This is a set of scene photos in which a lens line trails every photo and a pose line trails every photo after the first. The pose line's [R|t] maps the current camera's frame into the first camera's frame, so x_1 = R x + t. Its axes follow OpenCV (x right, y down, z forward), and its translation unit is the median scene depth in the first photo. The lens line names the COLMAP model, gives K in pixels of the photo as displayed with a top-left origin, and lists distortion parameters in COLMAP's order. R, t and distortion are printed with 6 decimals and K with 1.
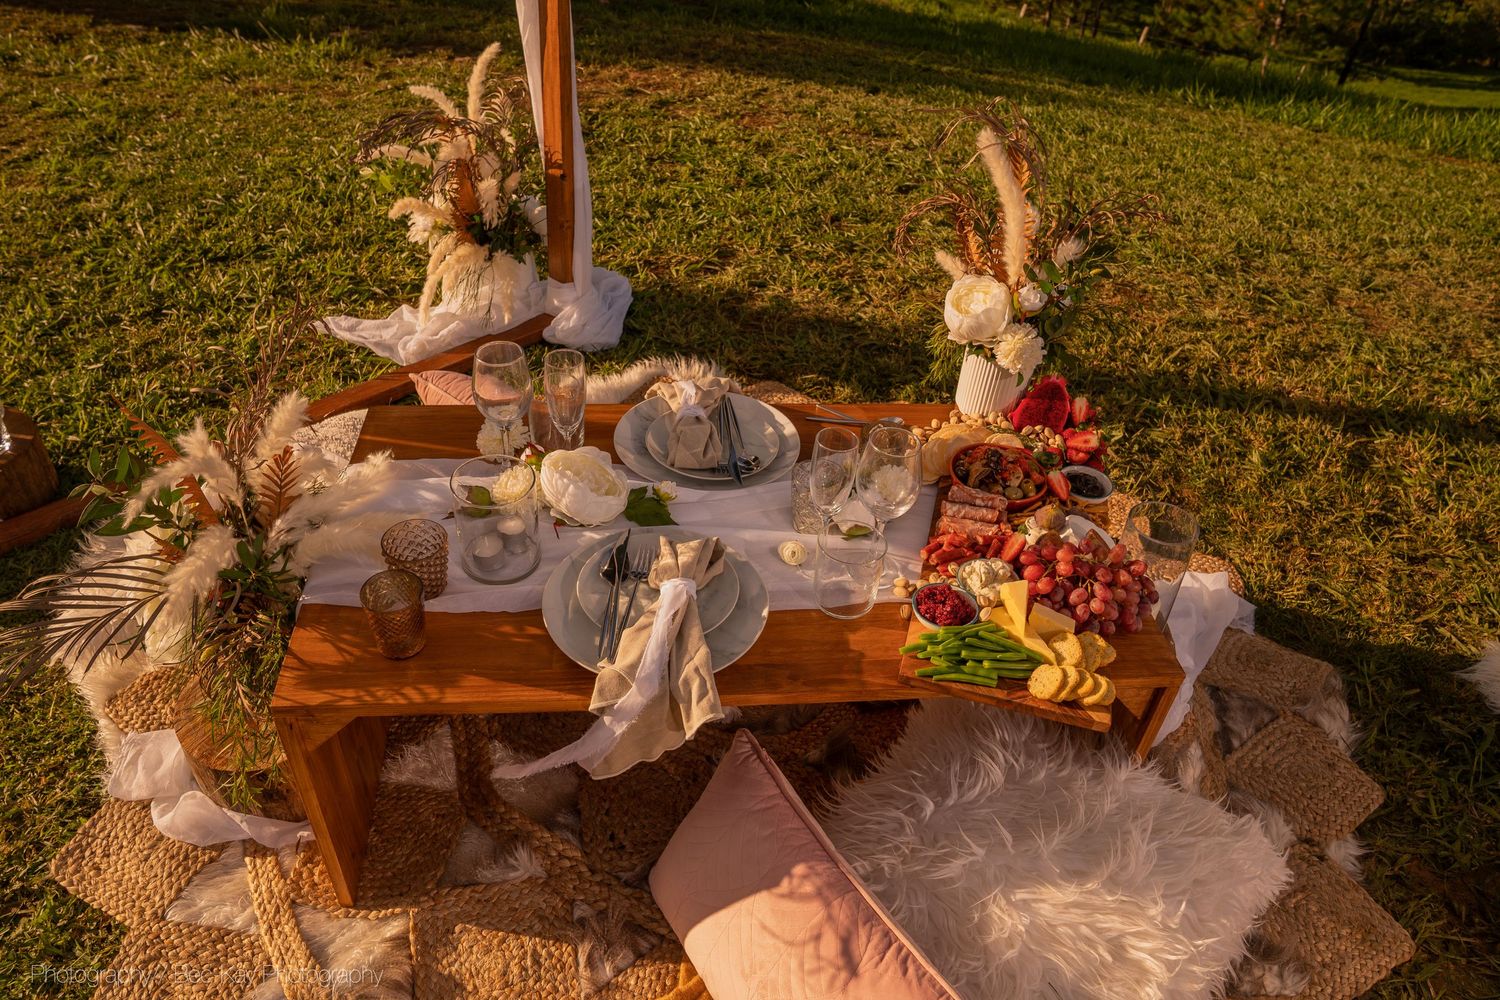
lens RADIAL K [[1038.3, 0, 744.2], [0, 1038.3, 498.2], [0, 0, 1]] dist [-0.128359, 0.091089]
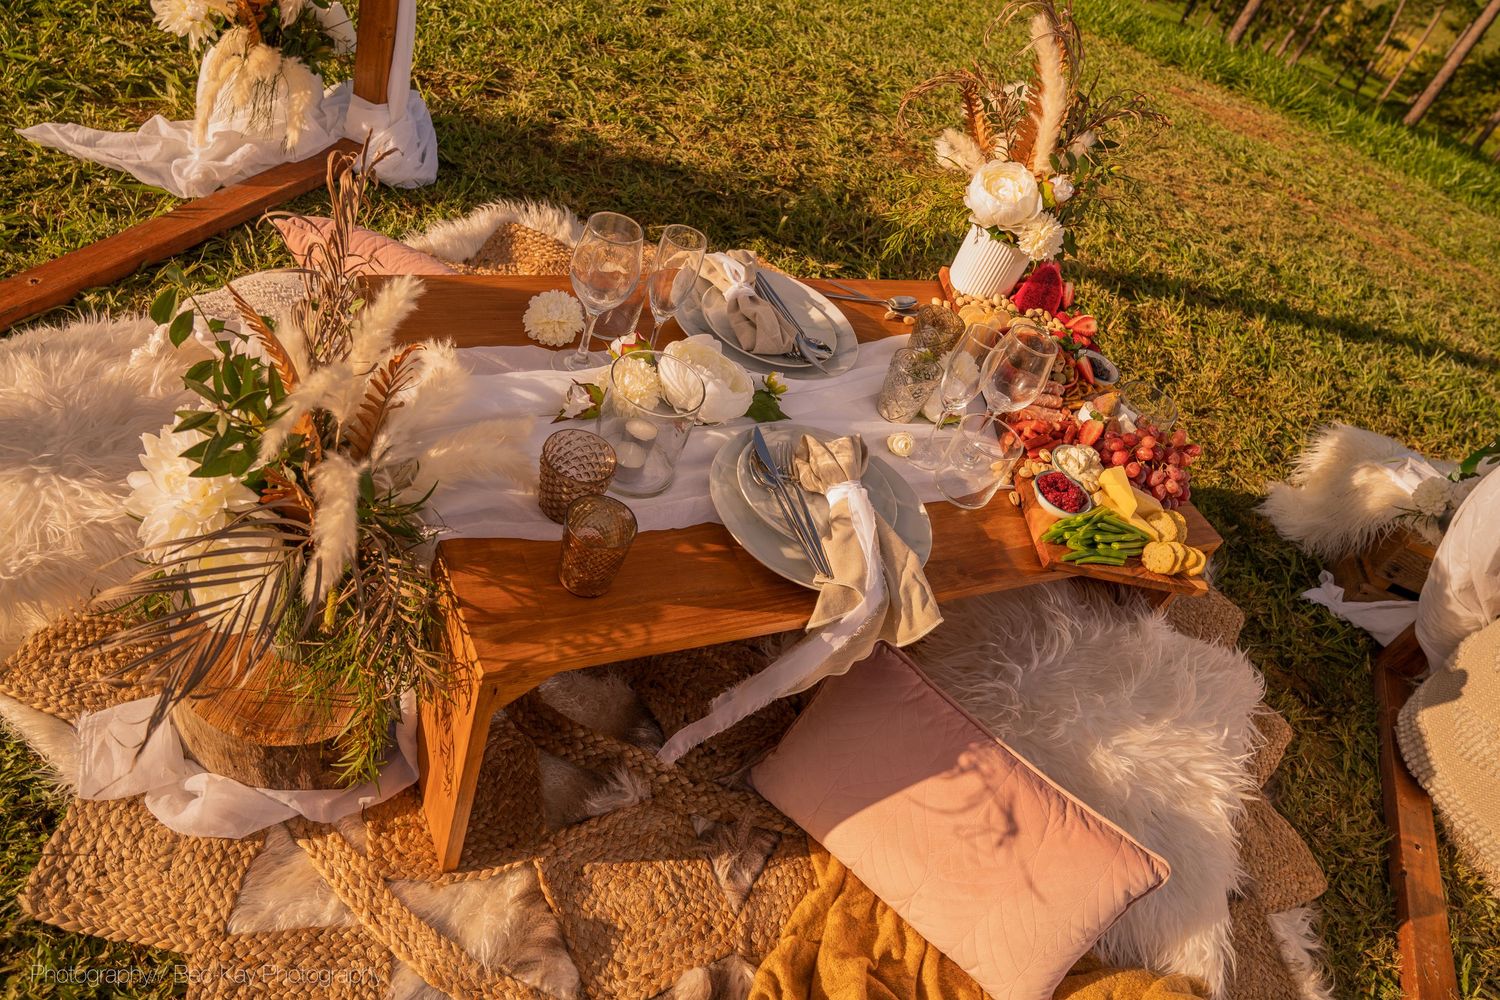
lens RADIAL K [[1059.3, 0, 757.9], [0, 1059.3, 500.6], [0, 0, 1]] dist [-0.124363, 0.095370]
pose [[0.913913, -0.063281, 0.400947, -0.474977], [-0.005310, 0.985824, 0.167696, -0.061525], [-0.405875, -0.155389, 0.900622, 0.126869]]
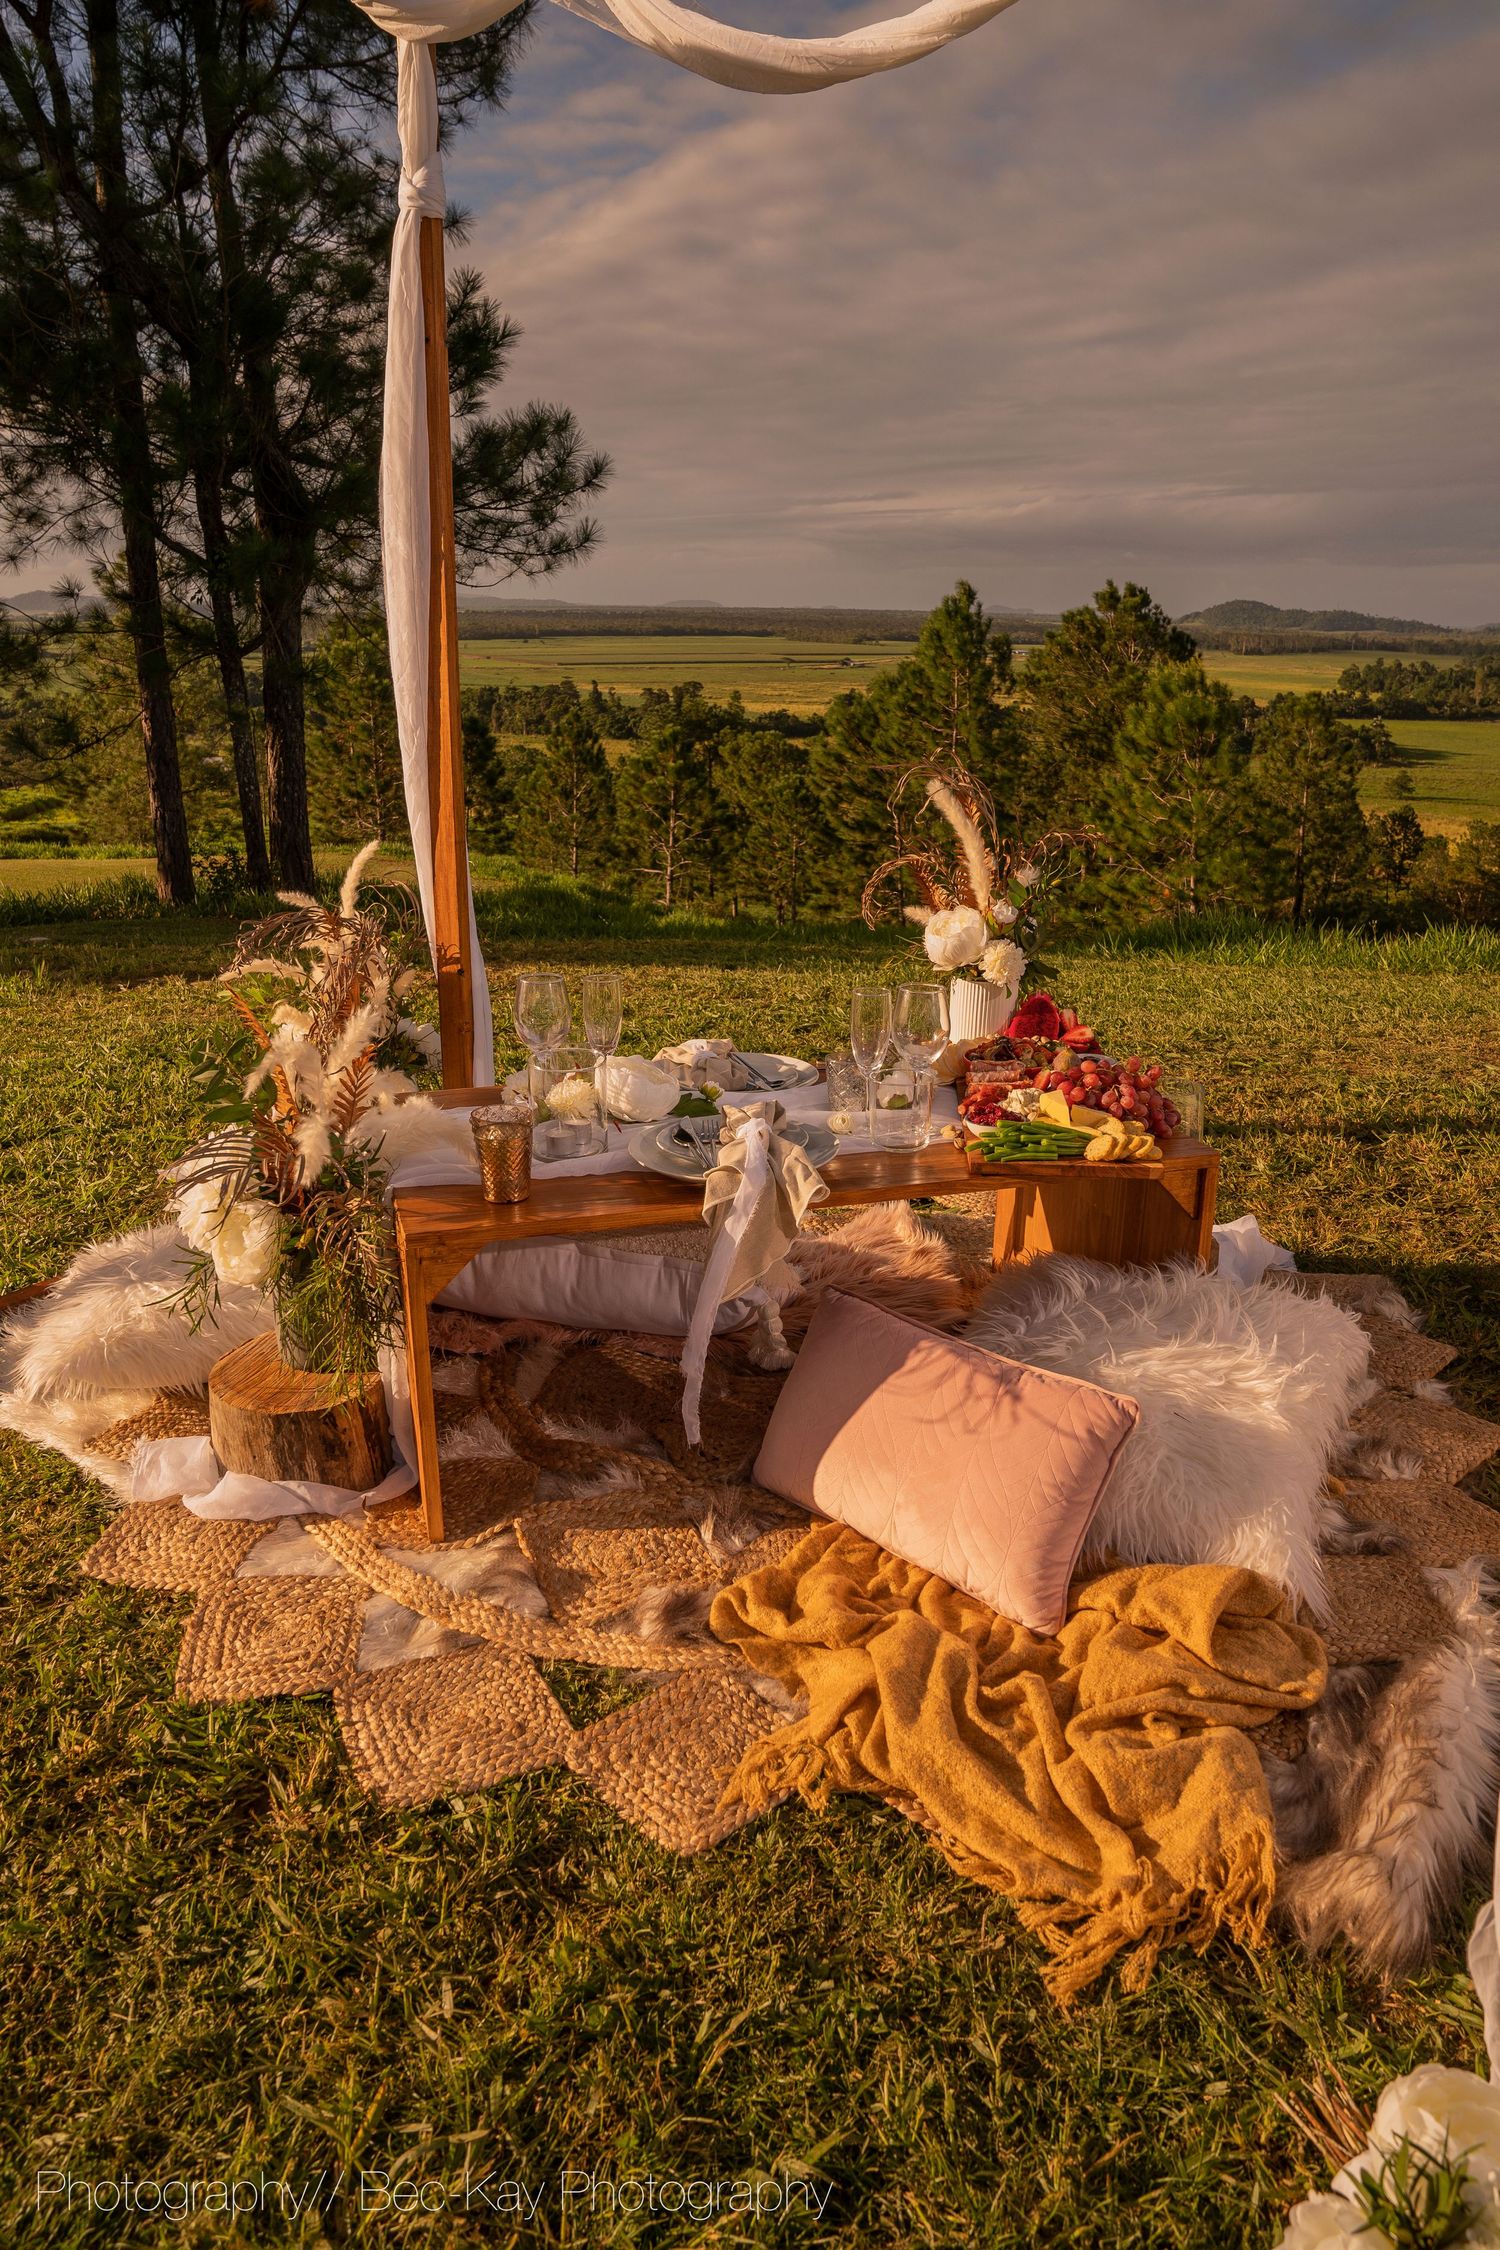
lens RADIAL K [[1557.5, 0, 758.3], [0, 1557.5, 1118.1], [0, 0, 1]] dist [-0.128359, 0.091089]
pose [[0.979872, -0.112864, 0.164657, -0.286194], [0.163210, 0.927889, -0.335239, 0.545309], [-0.114947, 0.355365, 0.927633, -0.443393]]
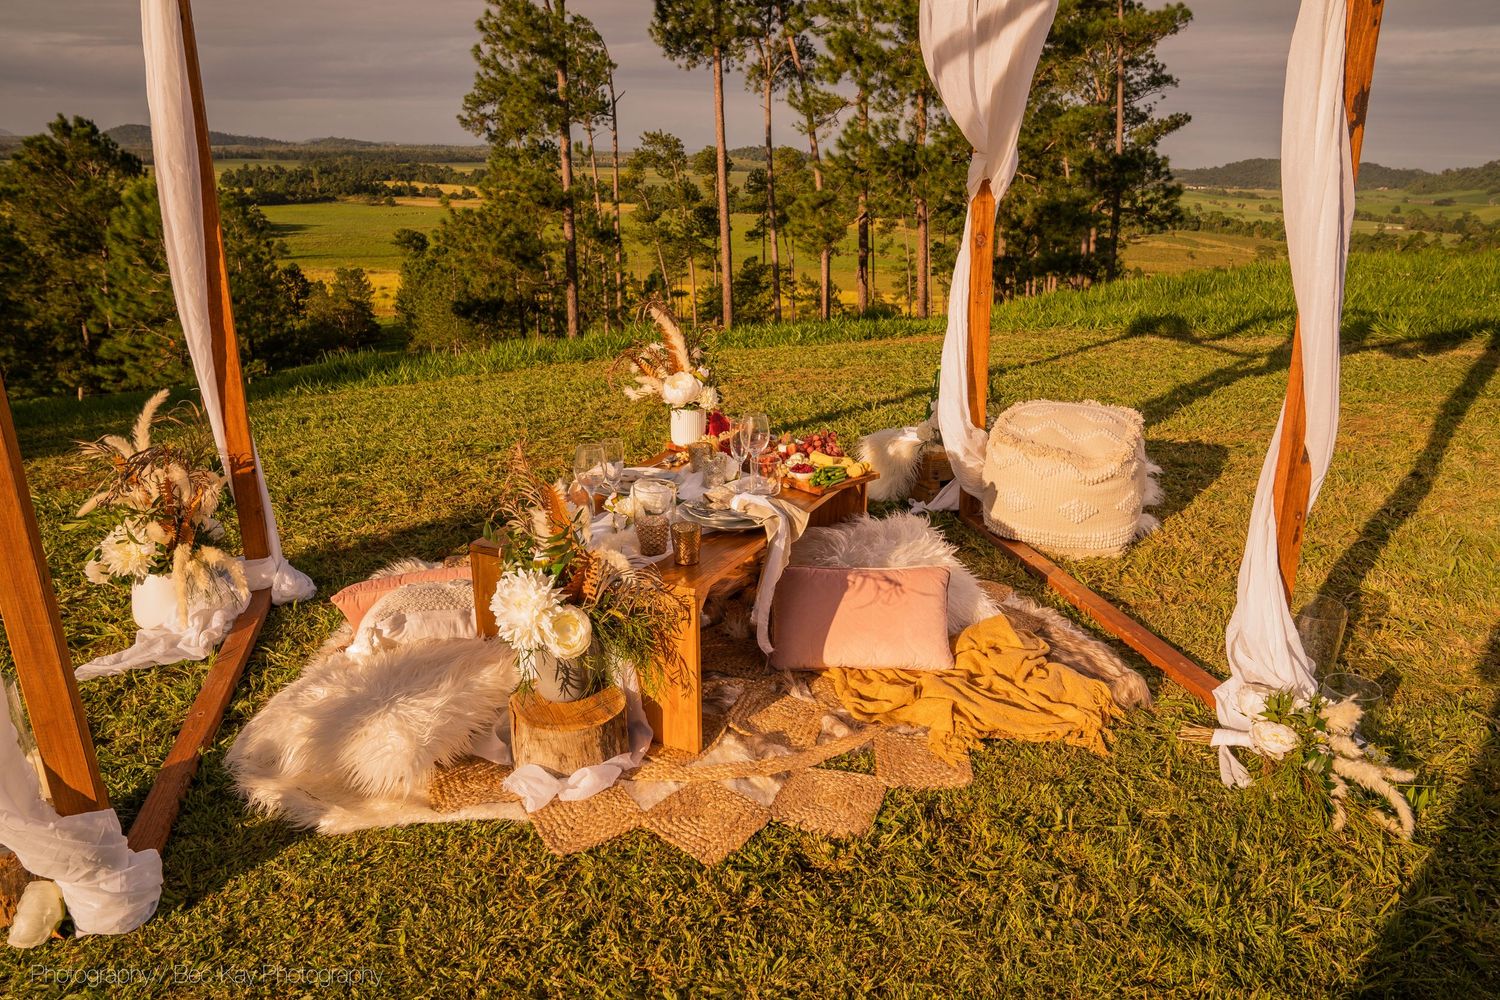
lens RADIAL K [[1034.7, 0, 743.2], [0, 1034.7, 499.0], [0, 0, 1]] dist [-0.129314, 0.094084]
pose [[0.533364, -0.319427, 0.783255, -1.514655], [0.536242, 0.843802, -0.021039, 0.120537], [-0.654192, 0.431235, 0.621344, -0.283274]]
